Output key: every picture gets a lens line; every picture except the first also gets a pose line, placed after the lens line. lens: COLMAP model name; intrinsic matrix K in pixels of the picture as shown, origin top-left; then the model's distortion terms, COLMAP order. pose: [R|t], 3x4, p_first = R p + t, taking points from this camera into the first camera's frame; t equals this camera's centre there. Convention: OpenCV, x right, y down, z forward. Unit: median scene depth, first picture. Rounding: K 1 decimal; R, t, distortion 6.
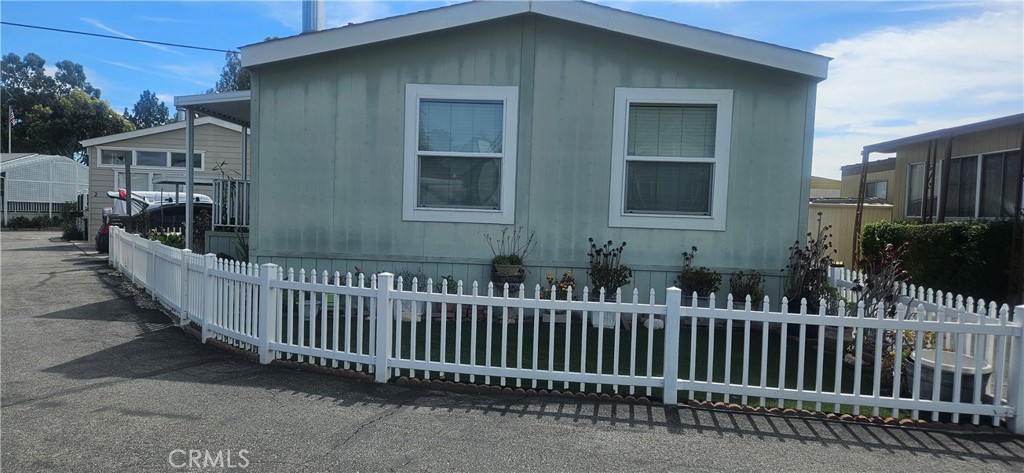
lens RADIAL K [[673.2, 0, 494.3], [0, 673.2, 238.3], [0, 0, 1]] dist [0.068357, -0.048151]
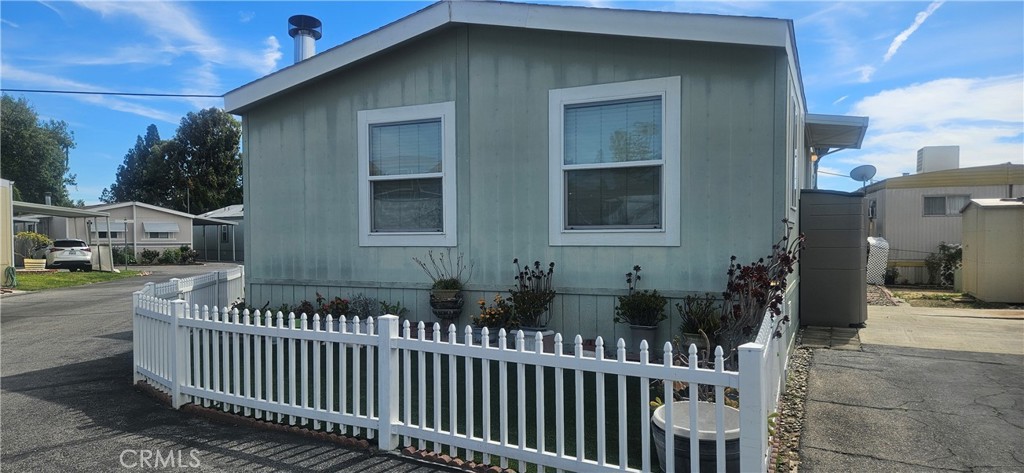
lens RADIAL K [[673.2, 0, 501.4], [0, 673.2, 242.9], [0, 0, 1]] dist [0.068357, -0.048151]
pose [[0.923062, -0.035440, -0.383014, 0.451825], [0.024185, 0.999124, -0.034162, 0.008050], [0.383889, 0.022271, 0.923111, 0.154444]]
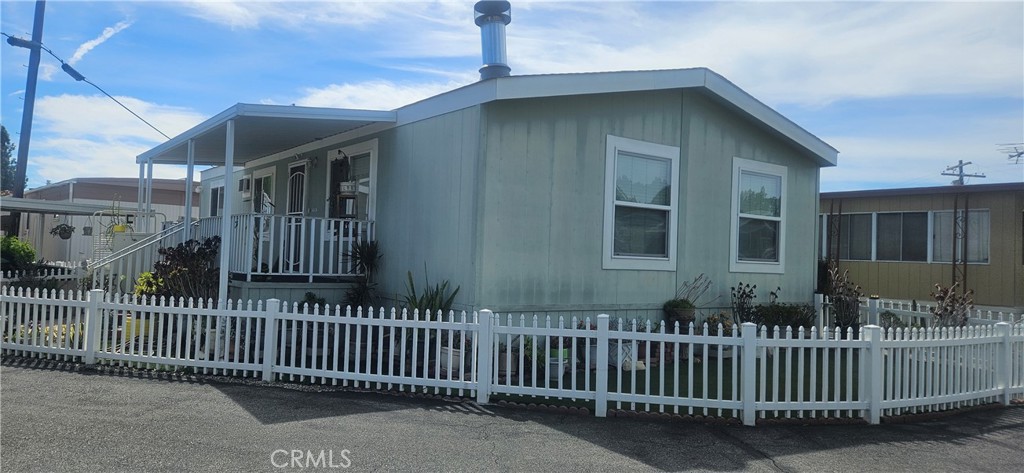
lens RADIAL K [[673.2, 0, 488.5], [0, 673.2, 228.0], [0, 0, 1]] dist [0.068357, -0.048151]
pose [[0.787083, 0.021086, 0.616487, -0.902036], [0.011129, 0.998767, -0.048370, -0.041299], [-0.616747, 0.044932, 0.785878, 0.319789]]
